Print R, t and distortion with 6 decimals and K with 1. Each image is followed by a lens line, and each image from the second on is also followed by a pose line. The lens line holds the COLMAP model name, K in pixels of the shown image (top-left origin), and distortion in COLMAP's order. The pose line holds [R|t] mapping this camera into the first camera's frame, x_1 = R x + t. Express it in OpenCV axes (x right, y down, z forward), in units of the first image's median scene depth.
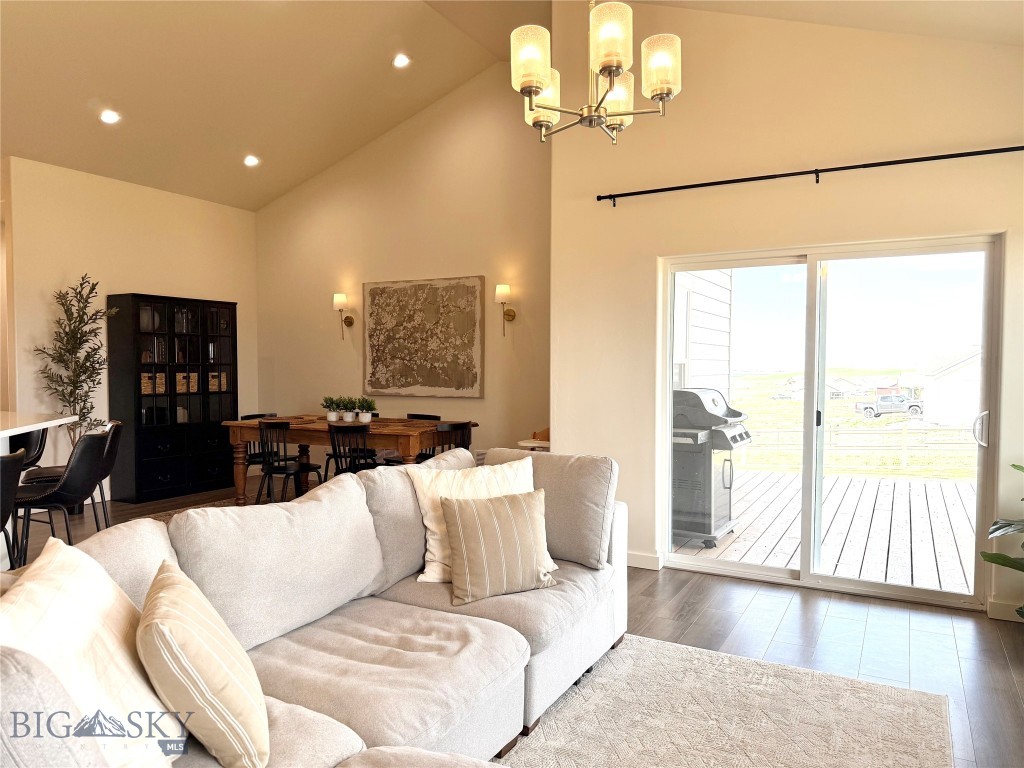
lens RADIAL K [[717.8, 0, 510.5], [0, 717.8, 379.6], [0, 0, 1]] dist [0.059077, -0.078095]
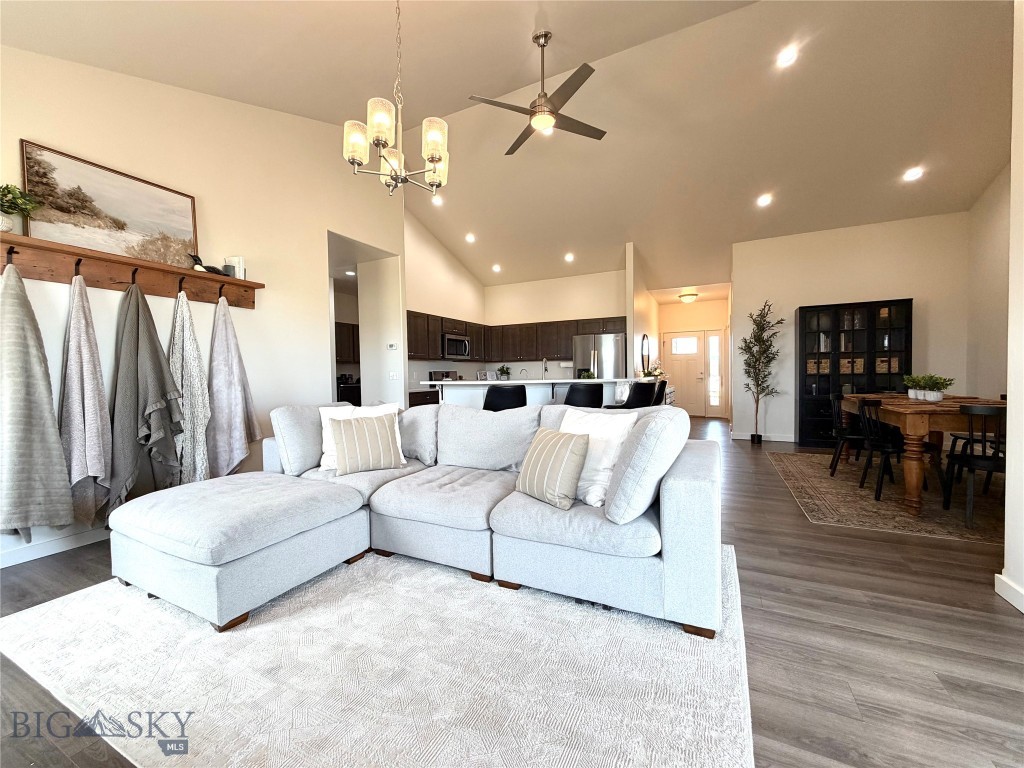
lens RADIAL K [[408.0, 0, 508.9], [0, 408.0, 383.0], [0, 0, 1]] dist [-0.003442, -0.000453]
pose [[0.025890, 0.024756, -0.999358, 0.295078], [-0.003886, 0.999688, 0.024664, 0.019841], [0.999657, 0.003245, 0.025978, 0.348101]]
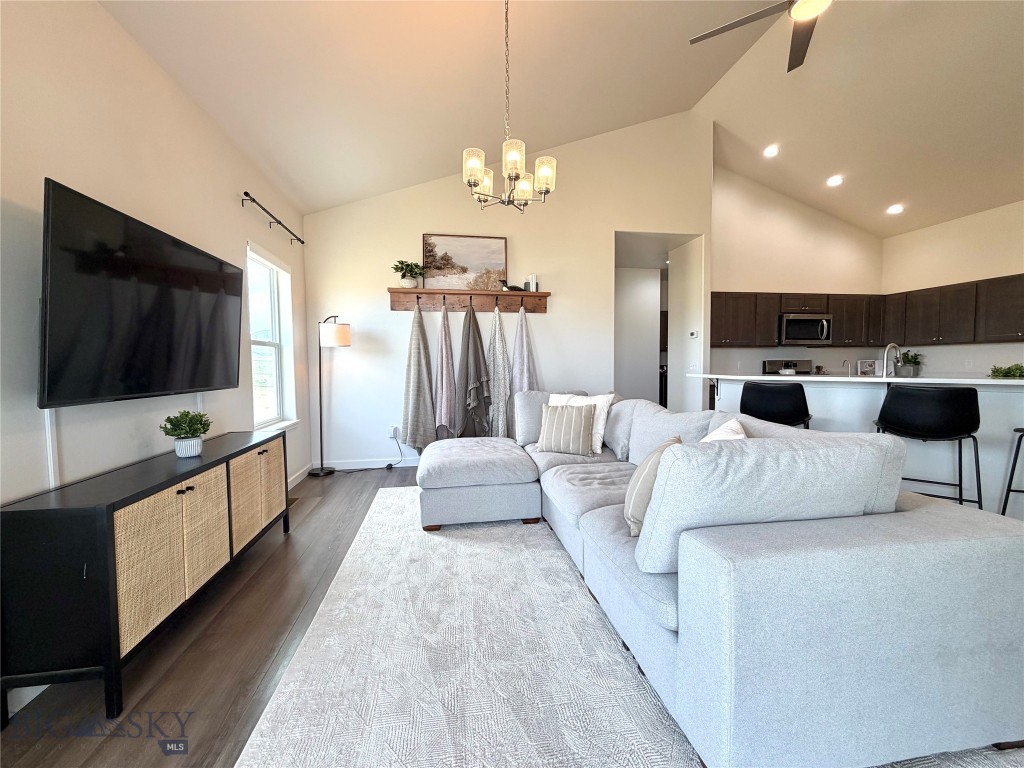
lens RADIAL K [[408.0, 0, 504.9], [0, 408.0, 381.6], [0, 0, 1]] dist [-0.003442, -0.000453]
pose [[-0.799906, 0.034051, -0.599159, 0.217508], [-0.003034, 0.998147, 0.060776, 0.010587], [0.600118, 0.050432, -0.798320, 0.530160]]
